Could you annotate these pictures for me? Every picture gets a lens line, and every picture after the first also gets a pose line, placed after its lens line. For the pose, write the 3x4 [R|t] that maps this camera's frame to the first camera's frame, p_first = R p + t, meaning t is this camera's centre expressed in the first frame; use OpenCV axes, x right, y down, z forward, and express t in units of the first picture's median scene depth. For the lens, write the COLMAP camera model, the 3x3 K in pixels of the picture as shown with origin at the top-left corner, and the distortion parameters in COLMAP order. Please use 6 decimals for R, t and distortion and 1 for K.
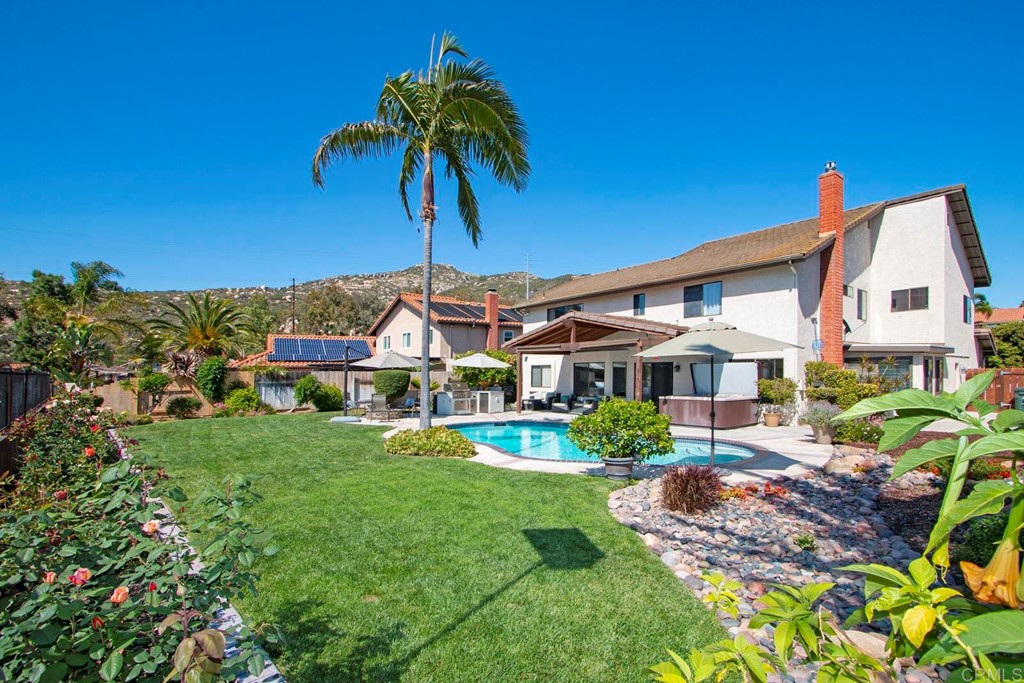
lens RADIAL K [[490.5, 0, 517.3], [0, 490.5, 371.0], [0, 0, 1]] dist [-0.004860, 0.001138]
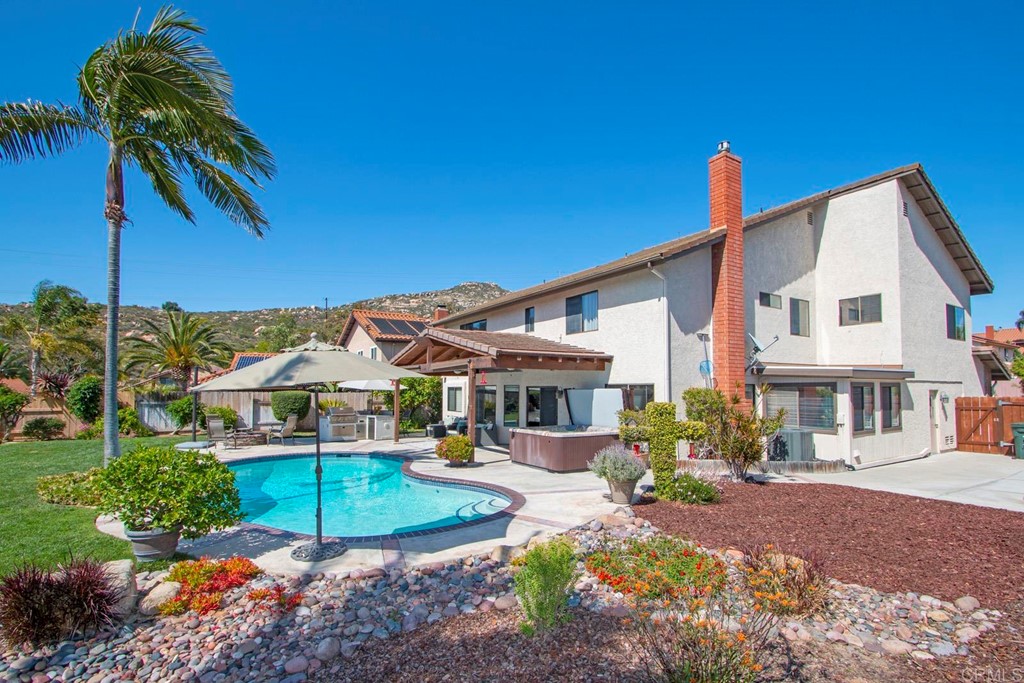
lens RADIAL K [[490.5, 0, 516.1], [0, 490.5, 366.3], [0, 0, 1]] dist [-0.004860, 0.001138]
pose [[0.992508, 0.004139, -0.122108, 0.344204], [-0.009613, 0.998973, -0.044277, -0.014171], [0.121800, 0.045120, 0.991529, 0.145180]]
